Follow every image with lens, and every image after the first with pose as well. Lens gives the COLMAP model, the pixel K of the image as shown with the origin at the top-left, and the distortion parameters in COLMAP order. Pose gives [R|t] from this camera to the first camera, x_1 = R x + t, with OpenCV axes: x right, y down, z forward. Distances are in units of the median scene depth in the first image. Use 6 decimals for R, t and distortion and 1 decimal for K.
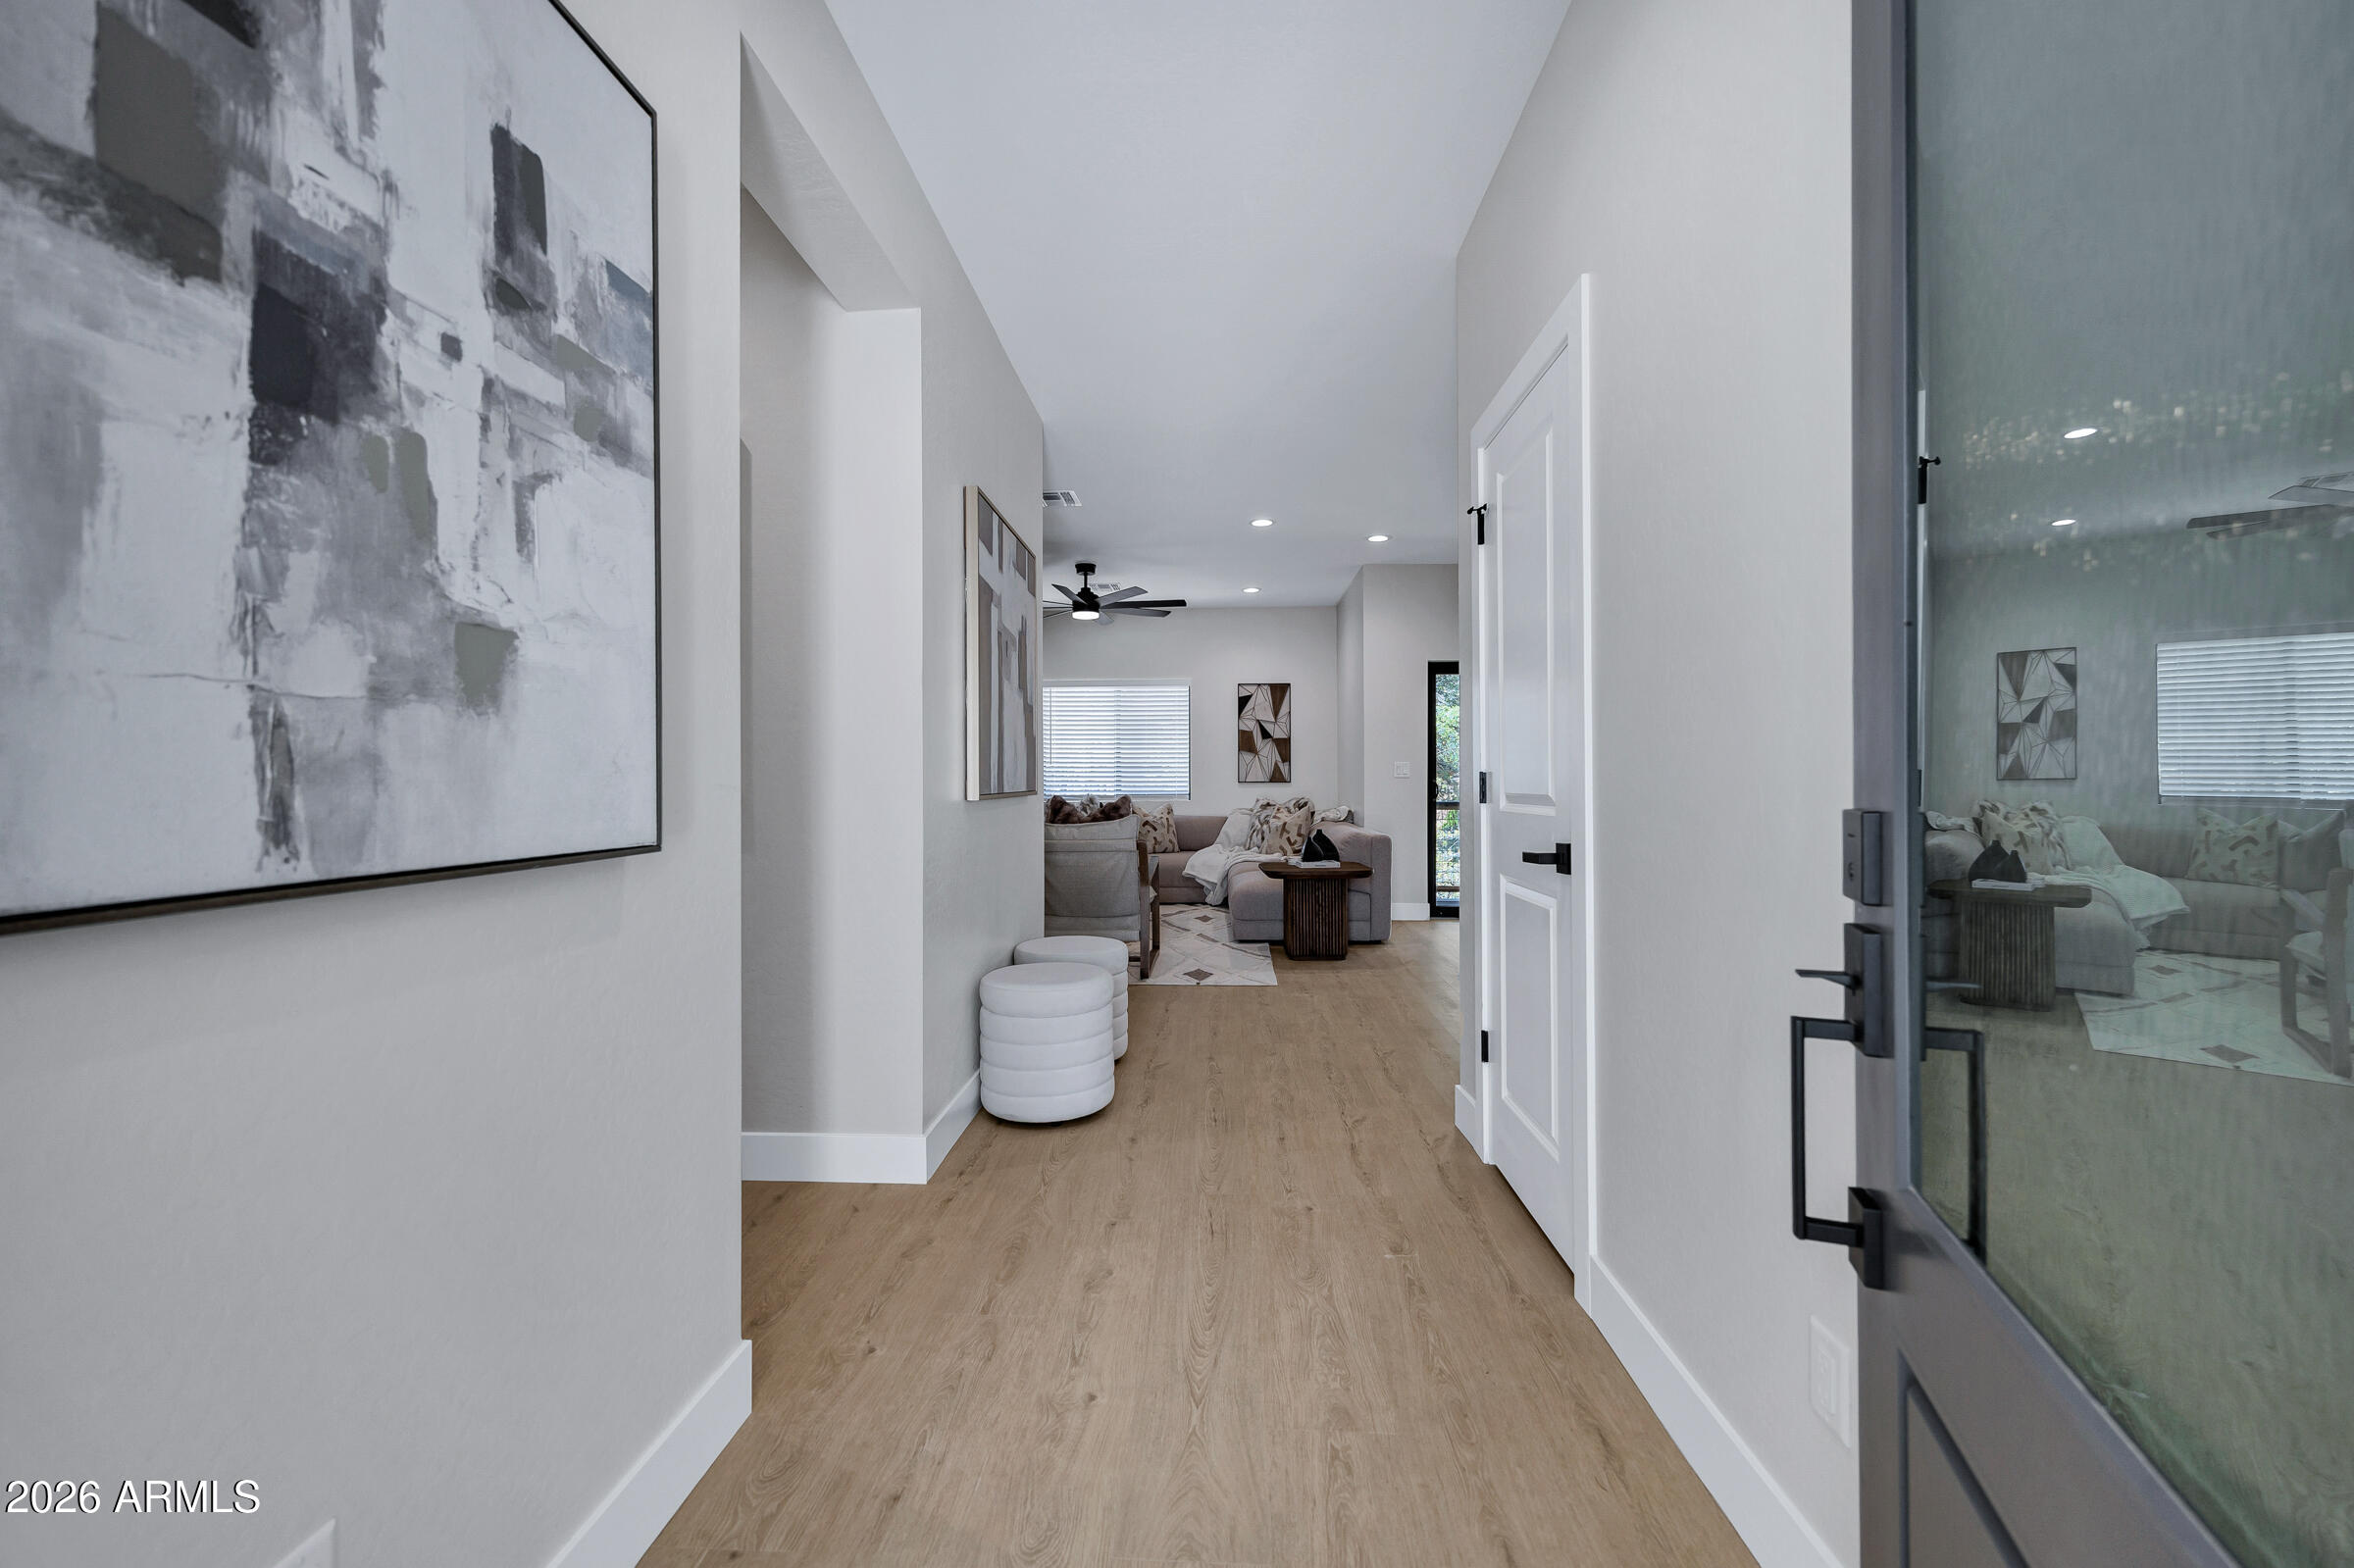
lens RADIAL K [[942.9, 0, 1183.0], [0, 942.9, 781.8], [0, 0, 1]] dist [-0.002056, 0.000041]
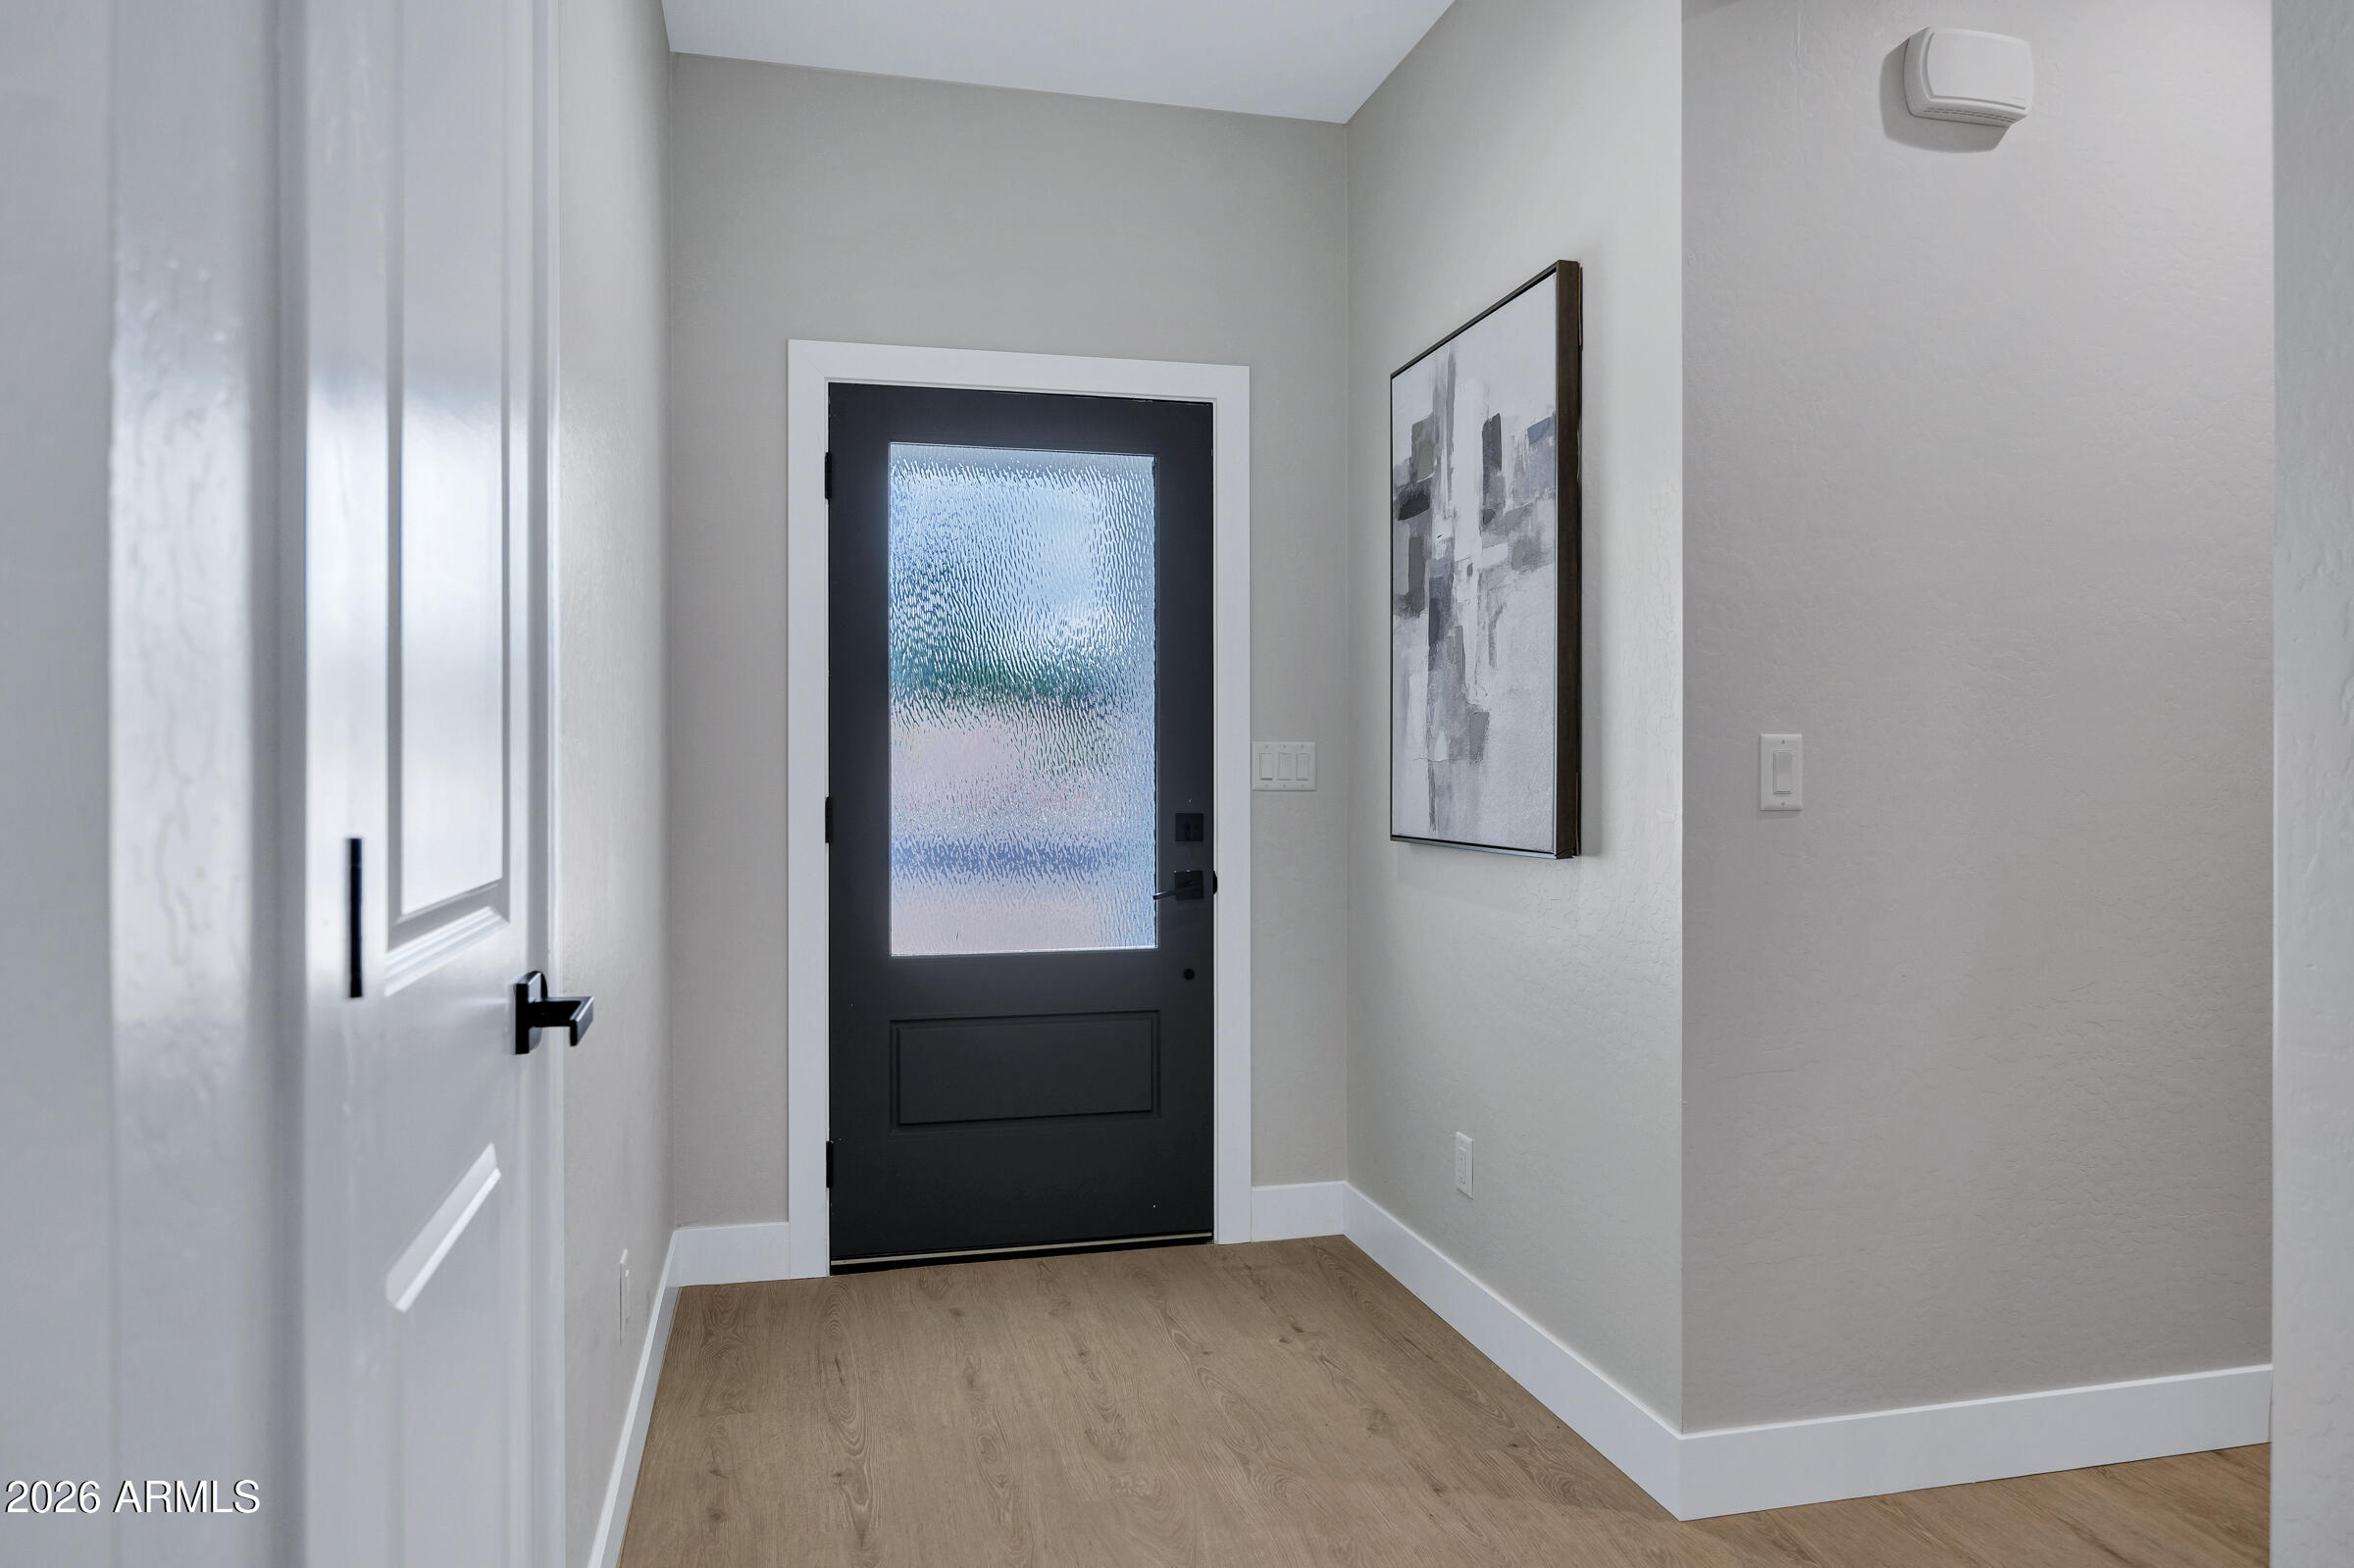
lens RADIAL K [[1524.8, 0, 1172.6], [0, 1524.8, 780.7], [0, 0, 1]] dist [0.007607, -0.003513]
pose [[-0.954834, 0.002866, -0.297125, 0.660754], [0.001138, 0.999981, 0.005988, -0.052409], [0.297136, 0.005379, -0.954820, 3.494376]]
